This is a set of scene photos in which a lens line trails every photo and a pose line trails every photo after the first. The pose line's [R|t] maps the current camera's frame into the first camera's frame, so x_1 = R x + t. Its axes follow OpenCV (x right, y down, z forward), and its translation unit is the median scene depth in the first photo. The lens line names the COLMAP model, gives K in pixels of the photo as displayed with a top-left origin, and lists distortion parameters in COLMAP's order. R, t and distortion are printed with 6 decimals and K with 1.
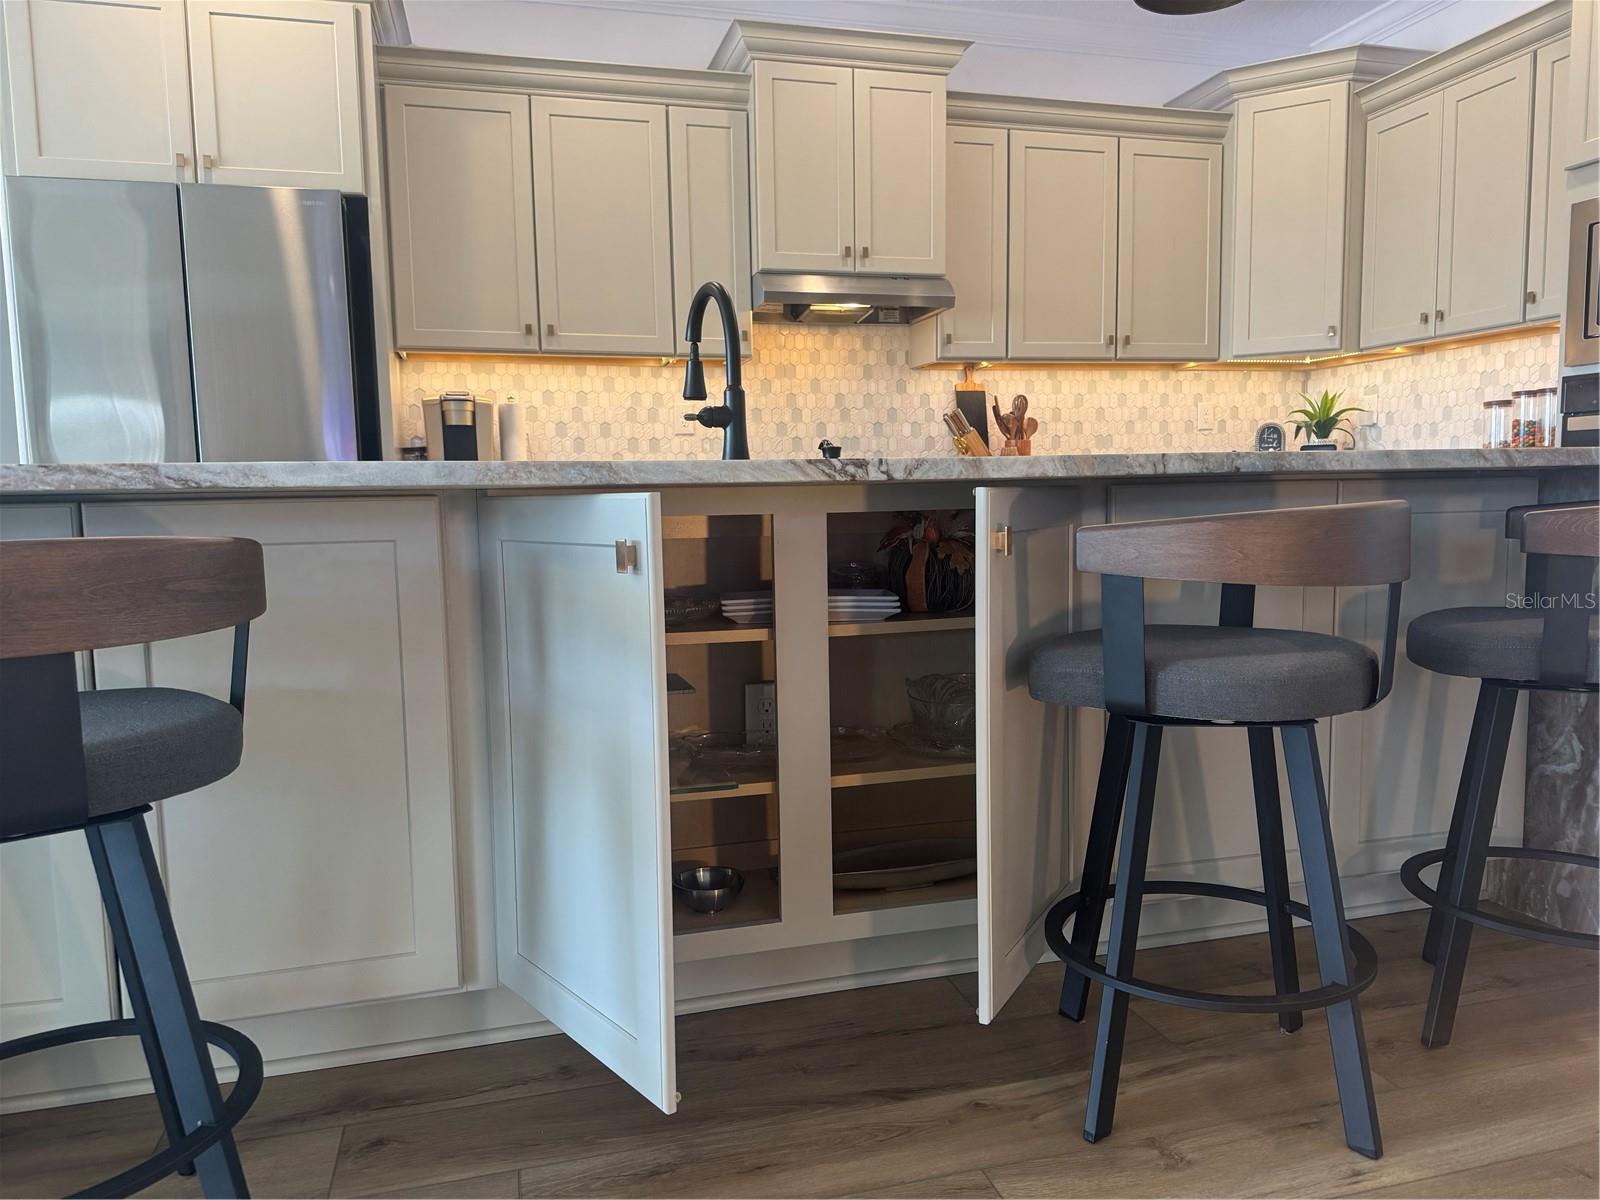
lens RADIAL K [[1112.4, 0, 795.7], [0, 1112.4, 604.7], [0, 0, 1]] dist [0.097417, -0.138302]
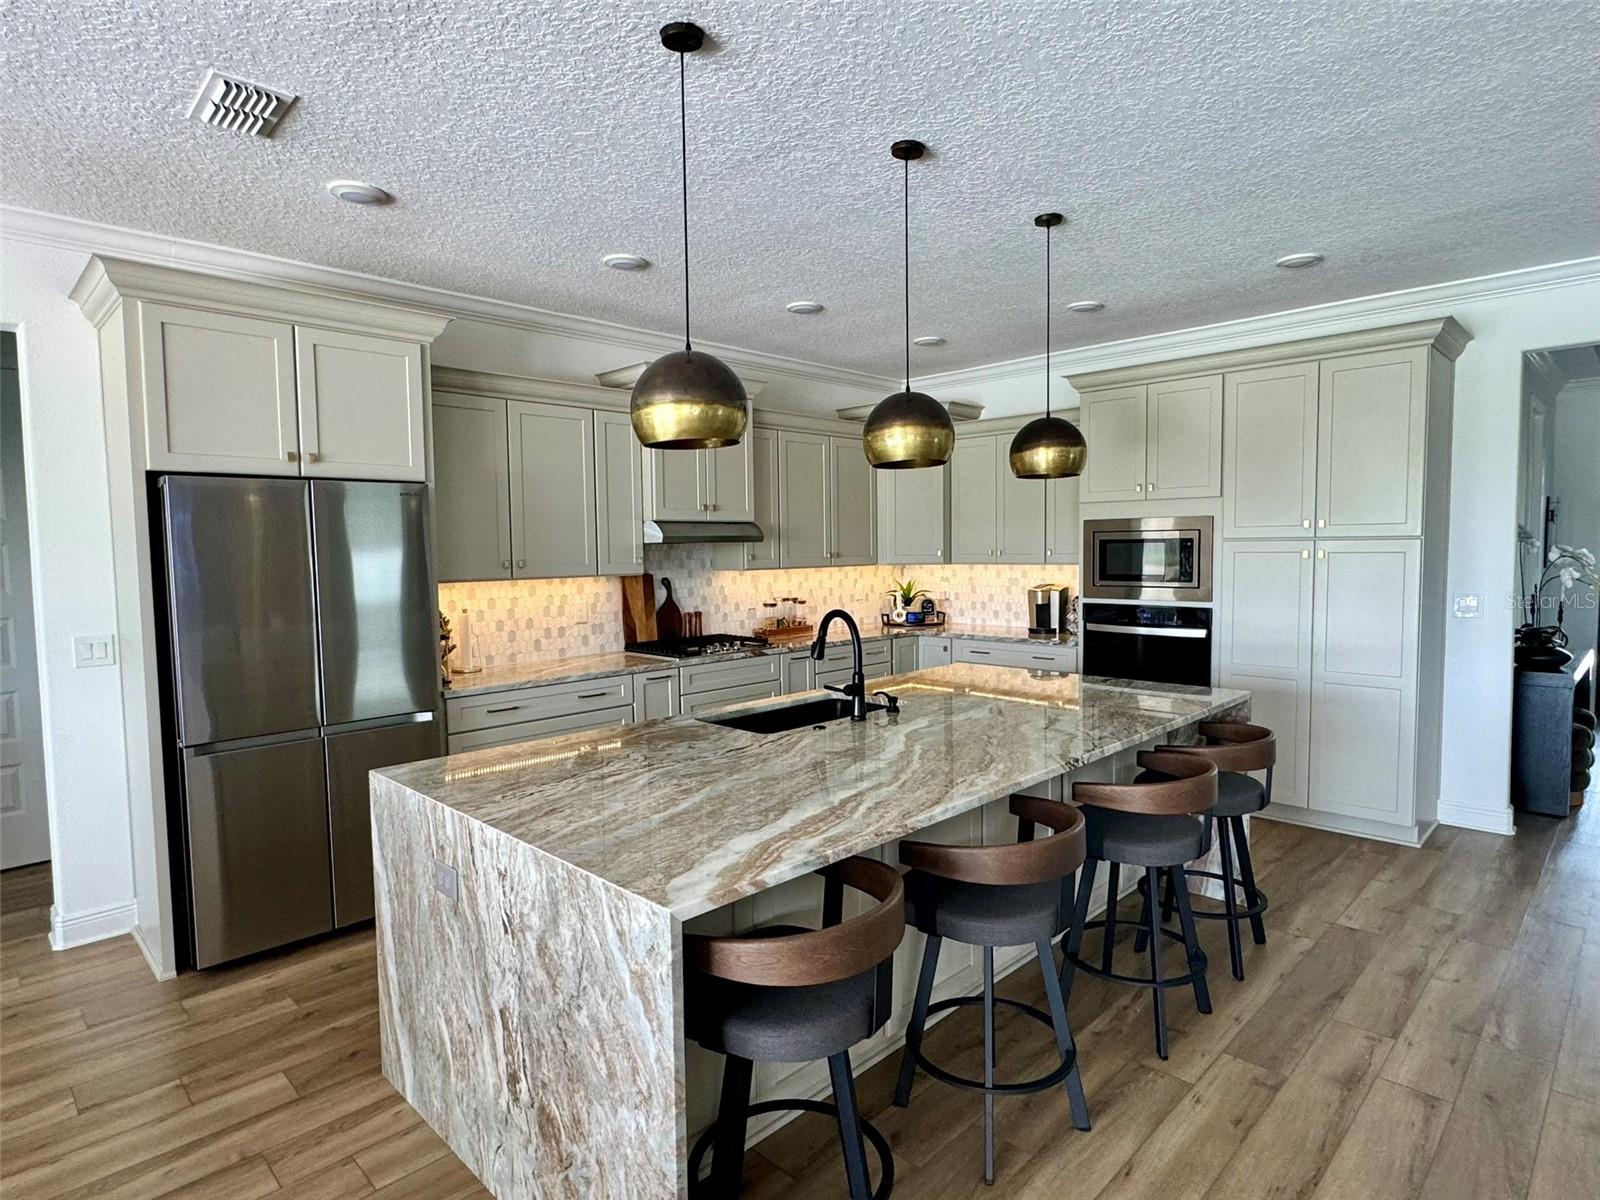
lens RADIAL K [[881.2, 0, 795.4], [0, 881.2, 598.8], [0, 0, 1]] dist [-0.004696, 0.000846]
pose [[0.869308, -0.023572, 0.493708, -0.402886], [0.046158, 0.998369, -0.033608, -0.130821], [-0.492110, 0.052004, 0.868978, -0.091784]]
